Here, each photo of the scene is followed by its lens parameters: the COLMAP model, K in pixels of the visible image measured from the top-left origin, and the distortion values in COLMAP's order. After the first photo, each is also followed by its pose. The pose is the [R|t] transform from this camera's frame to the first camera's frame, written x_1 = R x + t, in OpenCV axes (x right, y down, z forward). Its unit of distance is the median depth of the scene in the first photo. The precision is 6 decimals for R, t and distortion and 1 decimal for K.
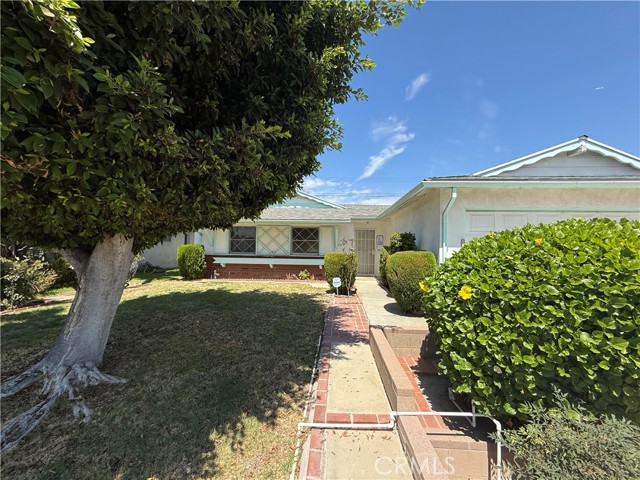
lens RADIAL K [[257.7, 0, 319.8], [0, 257.7, 244.3], [0, 0, 1]] dist [-0.002163, -0.000246]
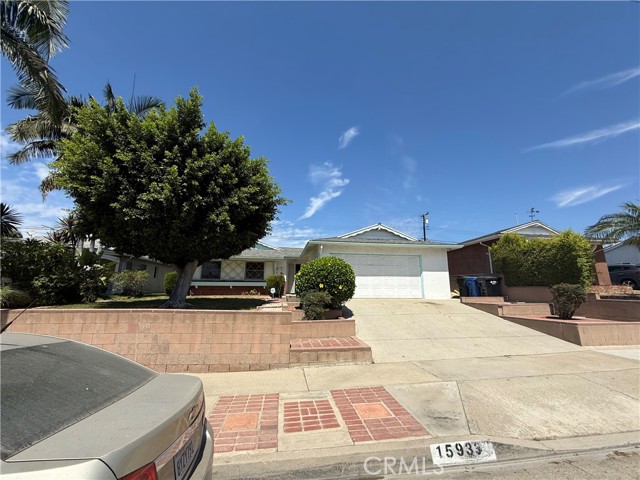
lens RADIAL K [[257.7, 0, 320.6], [0, 257.7, 241.2], [0, 0, 1]] dist [-0.002163, -0.000246]
pose [[0.977710, 0.028245, 0.208053, 0.004707], [0.006259, 0.986549, -0.163345, 0.088462], [-0.209869, 0.161007, 0.964382, -0.793144]]
